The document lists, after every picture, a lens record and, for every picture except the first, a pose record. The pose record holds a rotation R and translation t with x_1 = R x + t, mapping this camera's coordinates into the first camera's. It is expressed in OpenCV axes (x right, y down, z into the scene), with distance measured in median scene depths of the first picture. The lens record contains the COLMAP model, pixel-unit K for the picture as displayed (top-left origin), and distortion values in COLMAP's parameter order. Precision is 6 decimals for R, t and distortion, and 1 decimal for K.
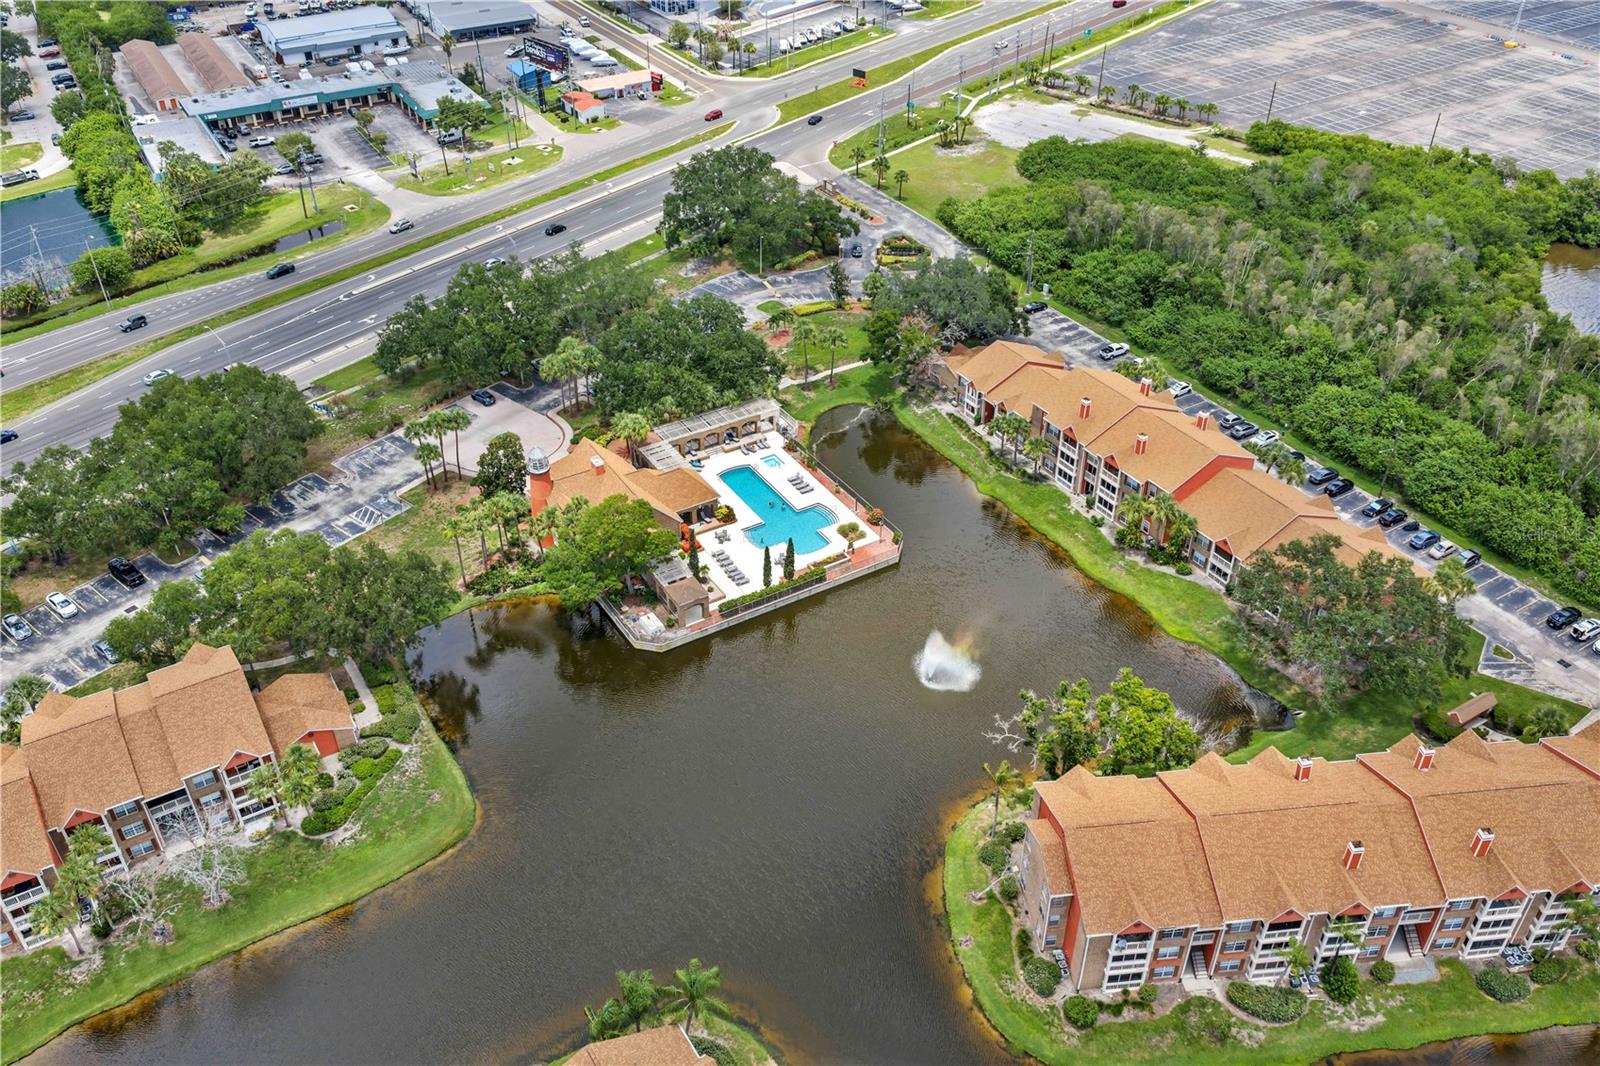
lens RADIAL K [[1269.5, 0, 799.6], [0, 1269.5, 605.2], [0, 0, 1]] dist [0.006333, -0.007302]
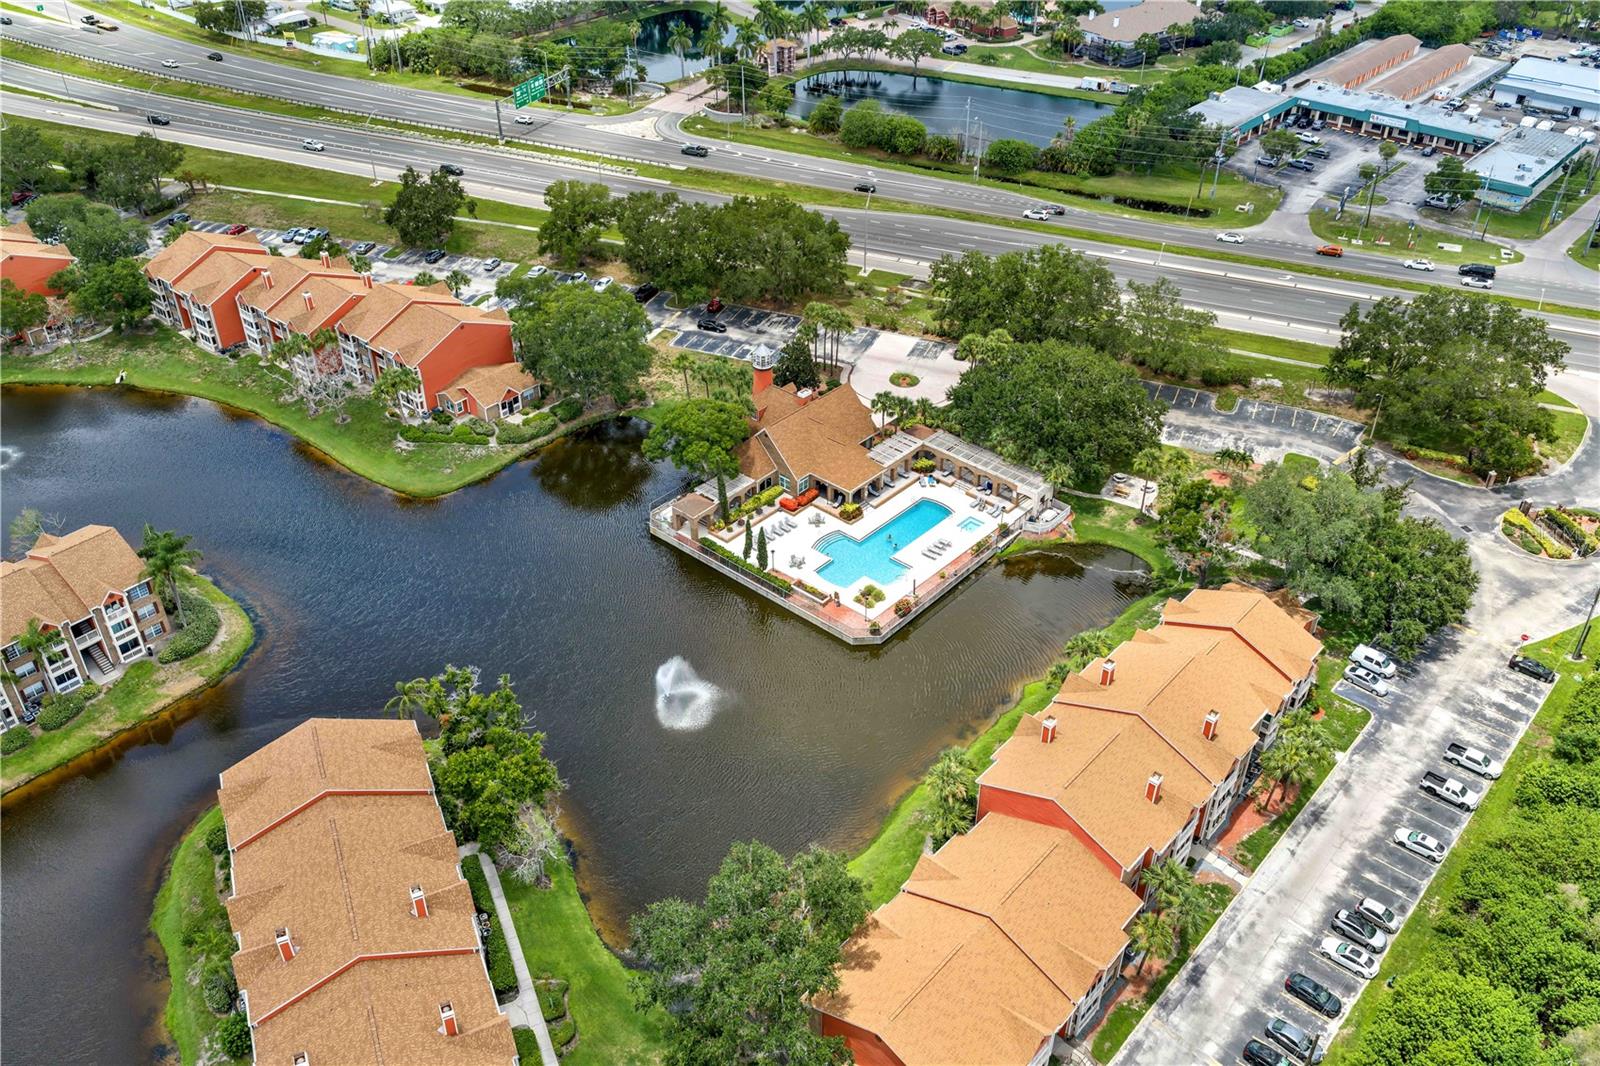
lens RADIAL K [[1322.7, 0, 800.0], [0, 1322.7, 533.0], [0, 0, 1]] dist [0.014585, -0.024070]
pose [[0.293962, 0.551388, -0.780742, 0.590949], [-0.602292, 0.741117, 0.296631, -0.272843], [0.742180, 0.383036, 0.549957, 0.338377]]
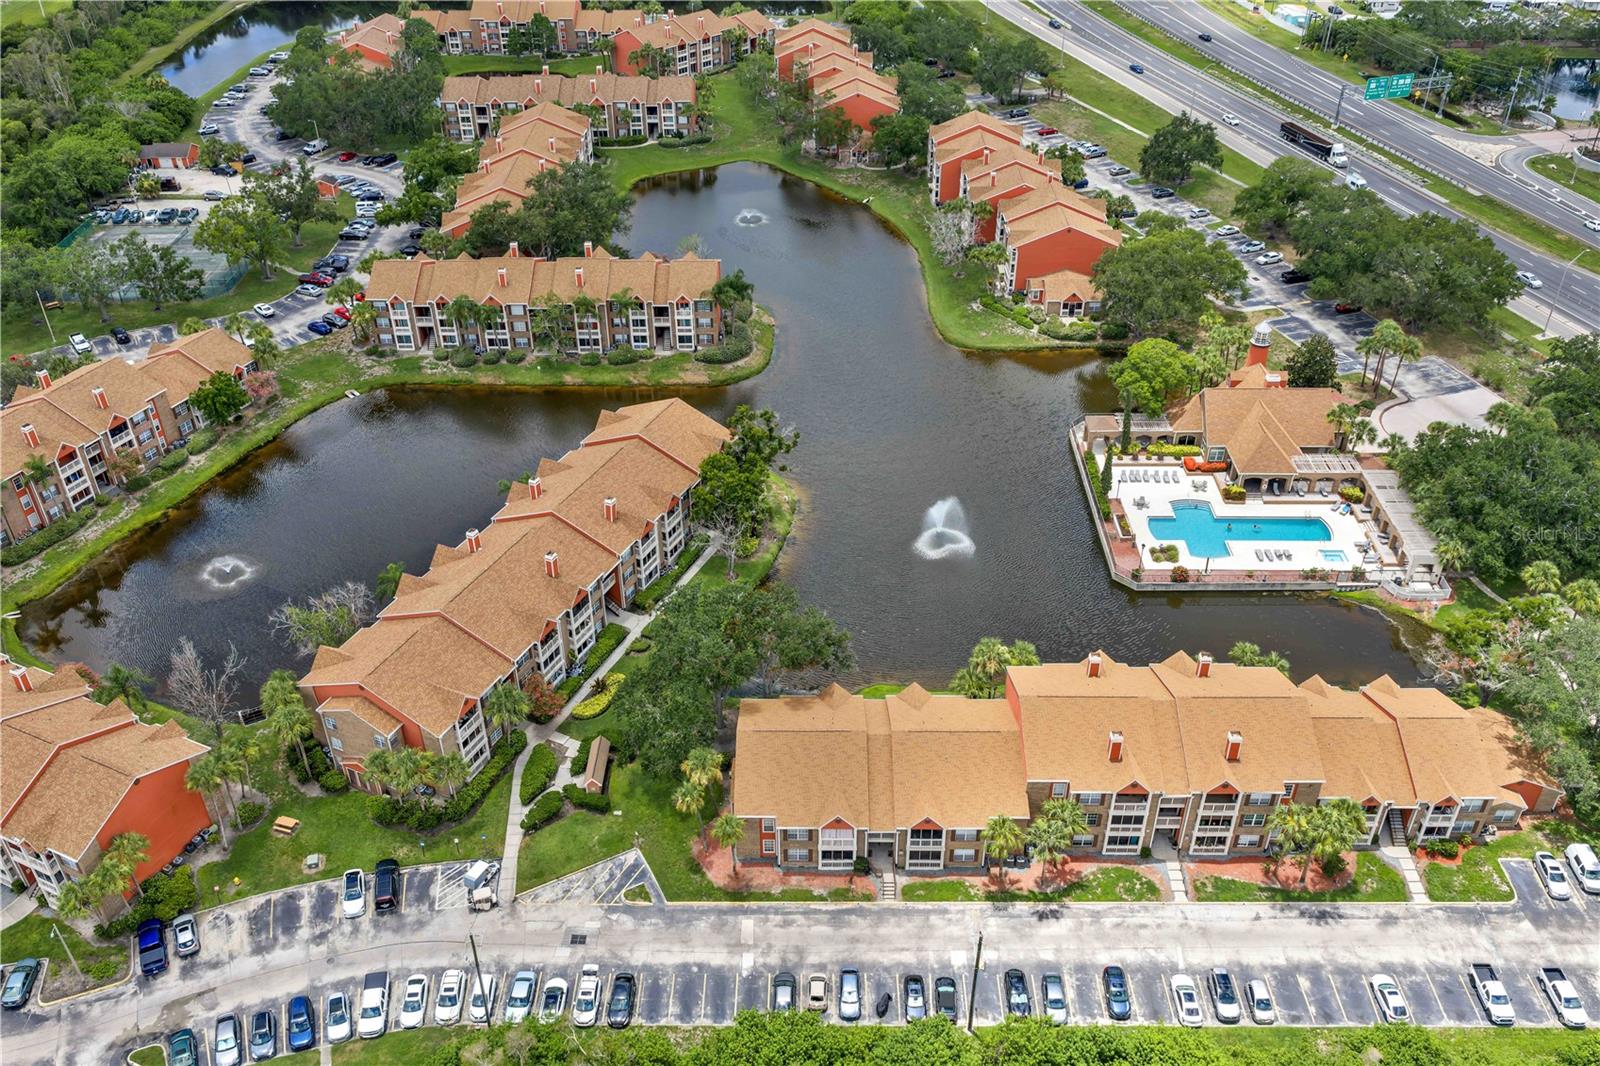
lens RADIAL K [[1322.7, 0, 800.0], [0, 1322.7, 533.0], [0, 0, 1]] dist [0.014585, -0.024070]
pose [[-0.529187, 0.489846, -0.692829, 0.680956], [-0.529239, 0.447679, 0.720756, -0.499591], [0.663225, 0.748087, 0.022340, 0.628321]]
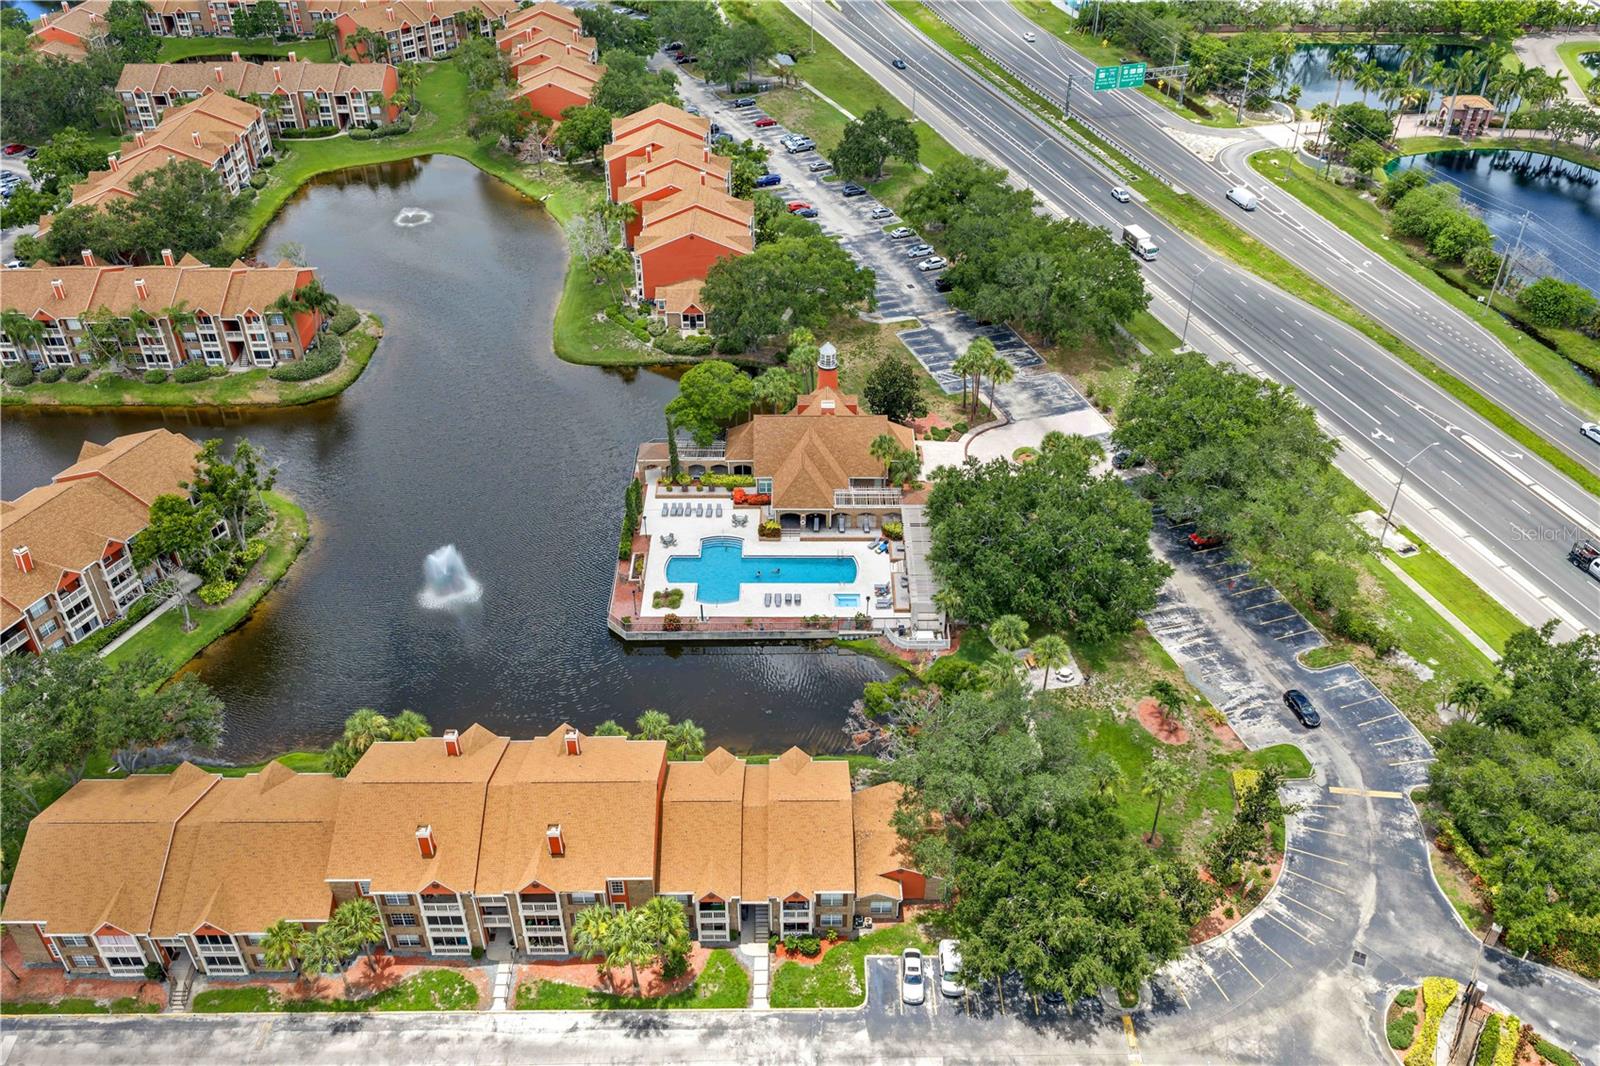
lens RADIAL K [[1322.7, 0, 800.0], [0, 1322.7, 533.0], [0, 0, 1]] dist [0.014585, -0.024070]
pose [[-0.517004, 0.506434, -0.690096, 0.477960], [-0.539282, 0.433374, 0.722054, -0.625136], [0.664742, 0.745460, 0.049054, 0.783320]]
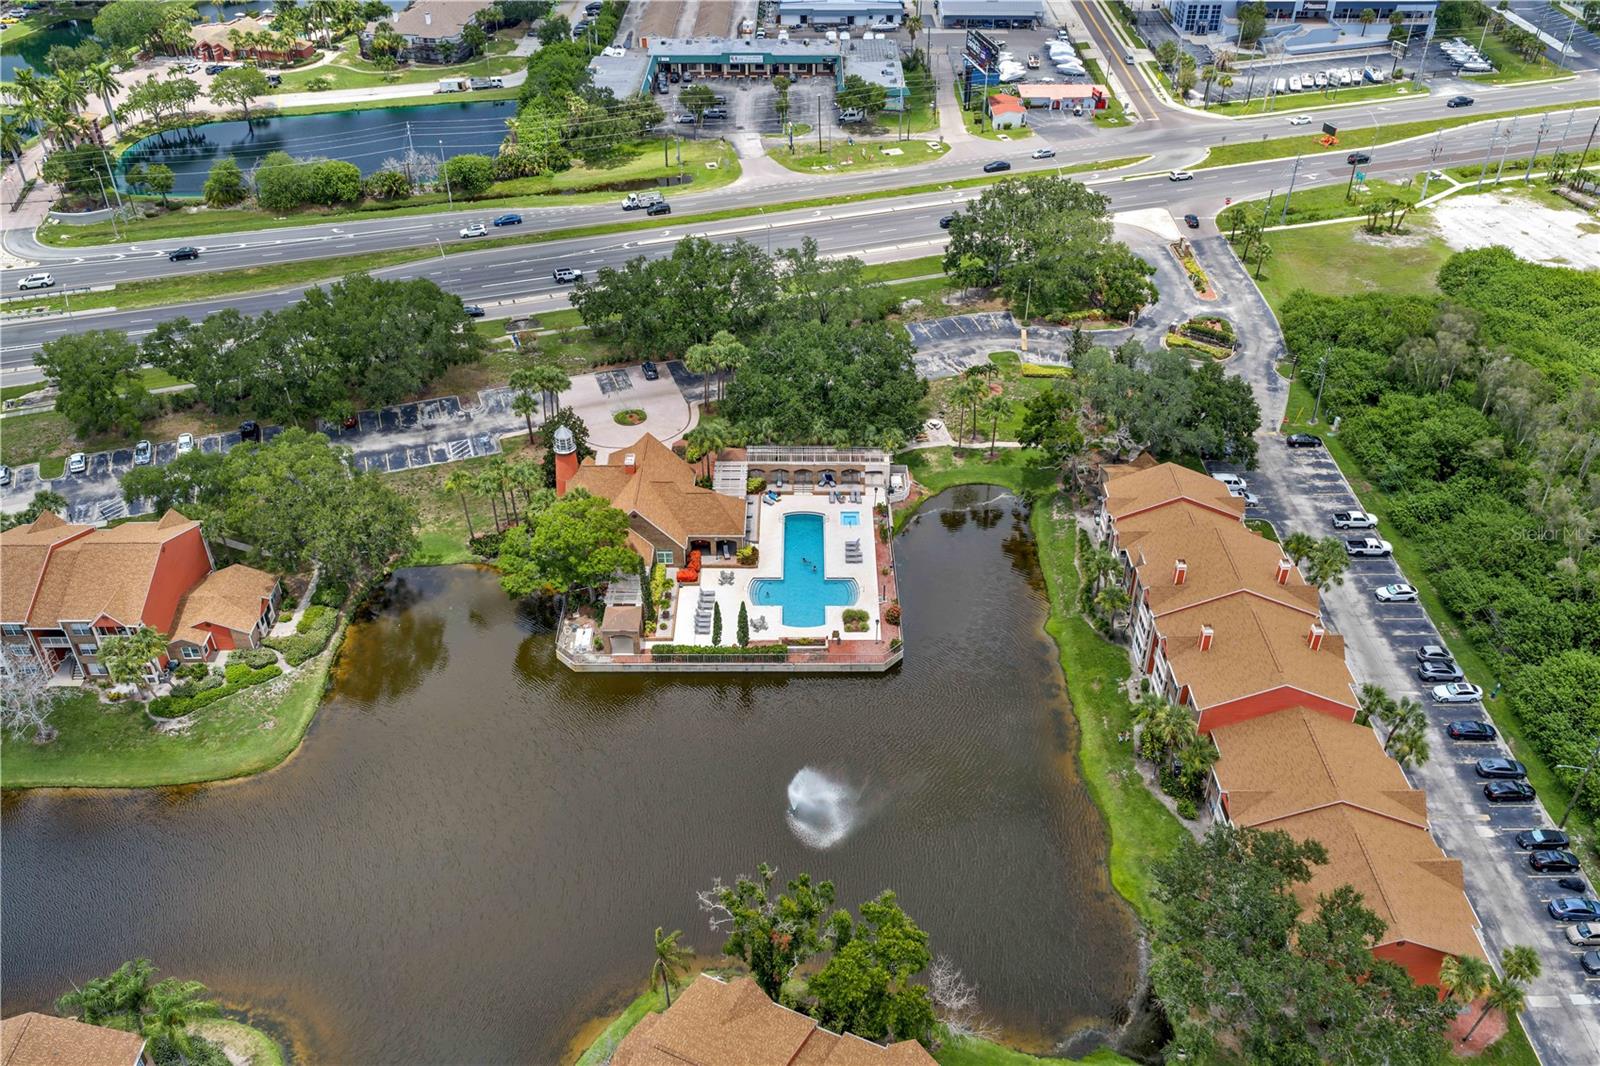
lens RADIAL K [[1269.5, 0, 799.6], [0, 1269.5, 605.2], [0, 0, 1]] dist [0.006333, -0.007302]
pose [[0.854643, 0.328178, -0.402350, 0.282173], [-0.328006, 0.941959, 0.071585, -0.093484], [0.402490, 0.070794, 0.912683, 0.152510]]
